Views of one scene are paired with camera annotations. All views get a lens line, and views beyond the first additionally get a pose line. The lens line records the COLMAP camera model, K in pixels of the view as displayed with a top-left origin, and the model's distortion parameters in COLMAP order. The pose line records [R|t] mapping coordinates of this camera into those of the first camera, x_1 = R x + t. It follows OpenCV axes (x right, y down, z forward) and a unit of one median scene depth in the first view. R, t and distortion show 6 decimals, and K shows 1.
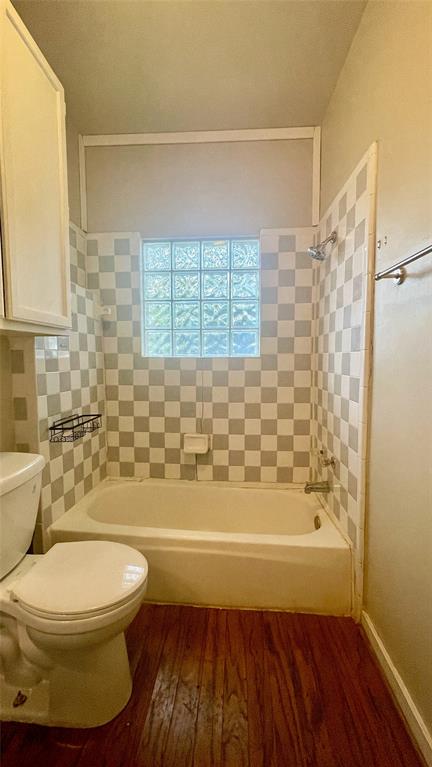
lens RADIAL K [[312.9, 0, 213.5], [0, 312.9, 382.0], [0, 0, 1]] dist [-0.000543, 0.000019]
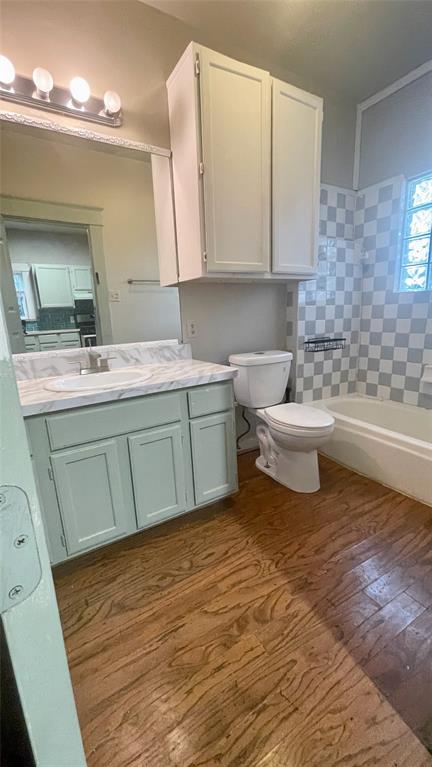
lens RADIAL K [[312.9, 0, 213.5], [0, 312.9, 382.0], [0, 0, 1]] dist [-0.000543, 0.000019]
pose [[0.575798, 0.152145, -0.803311, 0.372101], [-0.029715, 0.985778, 0.165404, 0.073265], [0.817052, -0.071368, 0.572130, -0.211460]]
